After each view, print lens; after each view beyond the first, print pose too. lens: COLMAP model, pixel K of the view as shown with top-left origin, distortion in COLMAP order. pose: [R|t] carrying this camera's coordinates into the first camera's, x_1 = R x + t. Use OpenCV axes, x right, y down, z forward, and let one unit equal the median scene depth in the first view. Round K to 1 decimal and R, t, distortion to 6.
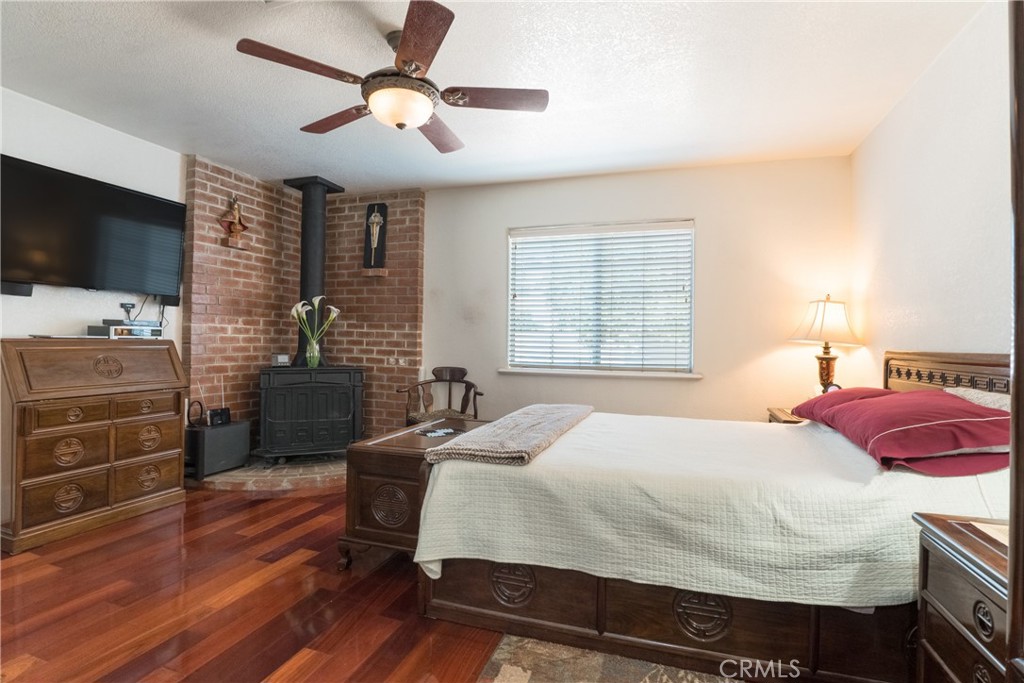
lens RADIAL K [[495.1, 0, 521.3], [0, 495.1, 347.0], [0, 0, 1]] dist [-0.035782, 0.000363]
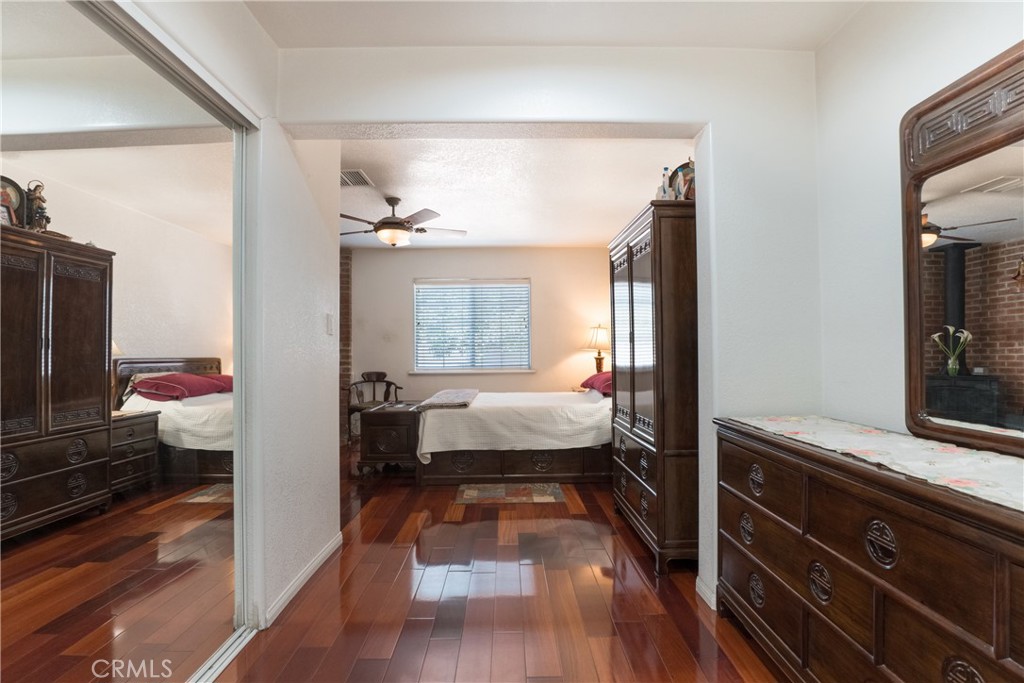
lens RADIAL K [[495.1, 0, 508.7], [0, 495.1, 344.6], [0, 0, 1]] dist [-0.035782, 0.000363]
pose [[0.952267, -0.019209, 0.304661, -0.338940], [0.026553, 0.999448, -0.019980, -0.000299], [-0.304109, 0.027116, 0.952251, -0.839234]]
